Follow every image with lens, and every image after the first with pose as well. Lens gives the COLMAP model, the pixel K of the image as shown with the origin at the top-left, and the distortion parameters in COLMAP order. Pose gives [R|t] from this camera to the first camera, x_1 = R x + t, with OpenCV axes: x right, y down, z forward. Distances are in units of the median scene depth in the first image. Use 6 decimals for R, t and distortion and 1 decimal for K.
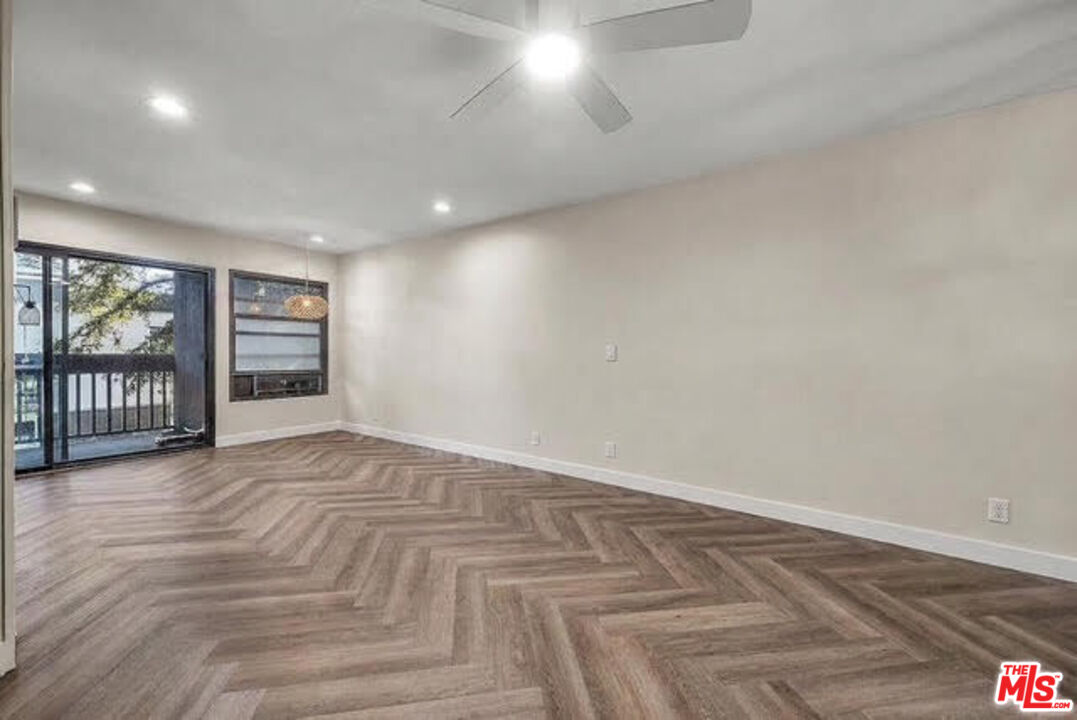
lens RADIAL K [[416.8, 0, 537.9], [0, 416.8, 350.6], [0, 0, 1]] dist [-0.000004, 0.000050]
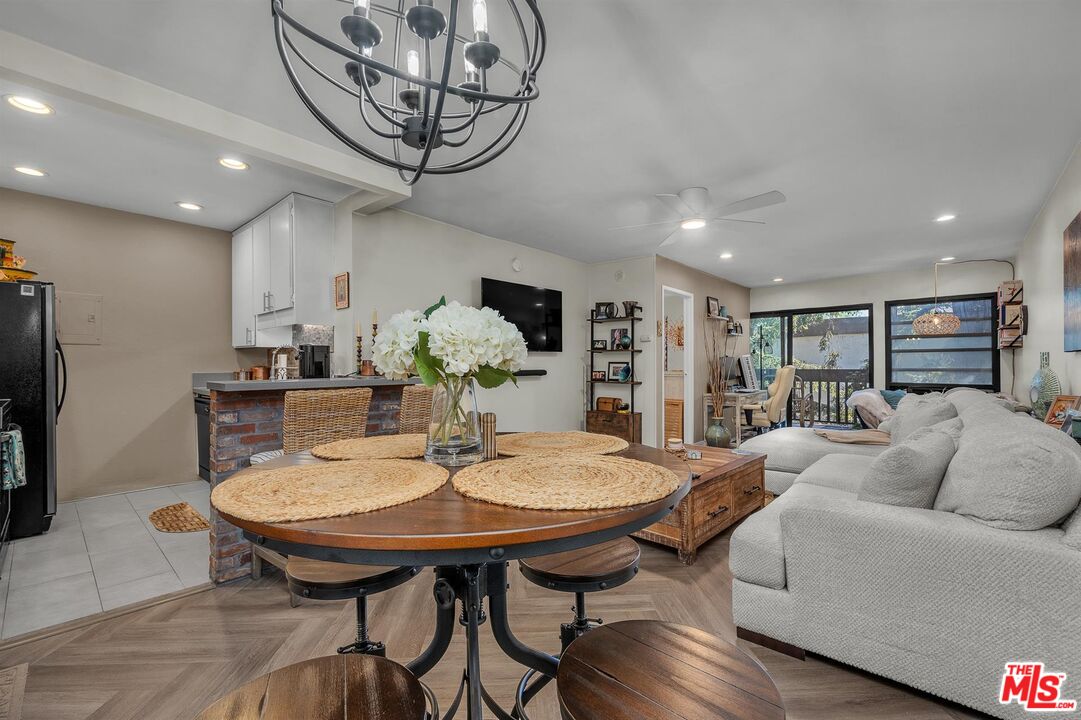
lens RADIAL K [[456.9, 0, 540.9], [0, 456.9, 364.5], [0, 0, 1]] dist [0.000874, 0.000041]
pose [[-0.135462, -0.009257, -0.990739, 0.762426], [-0.001976, 0.999957, -0.009073, 0.008777], [0.990781, 0.000729, -0.135475, 0.159900]]
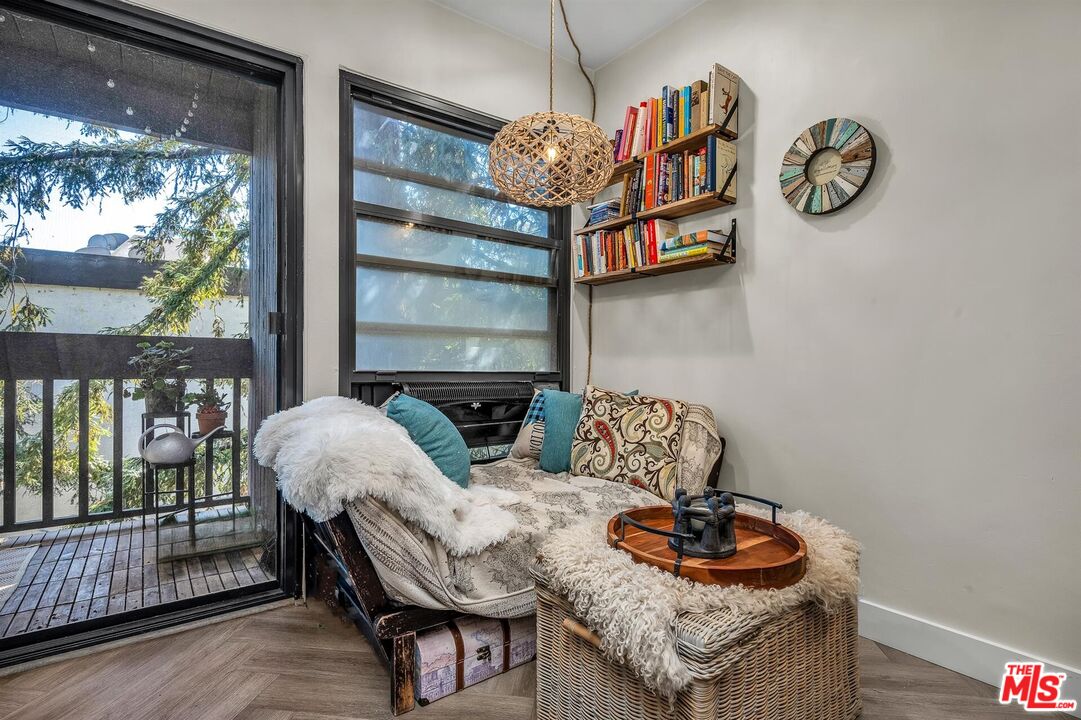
lens RADIAL K [[519.9, 0, 540.5], [0, 519.9, 360.0], [0, 0, 1]] dist [0.000642, -0.000108]
pose [[0.950332, -0.005674, -0.311186, -0.456711], [0.004206, 0.999977, -0.005386, 0.041170], [0.311209, 0.003809, 0.950334, 0.651362]]
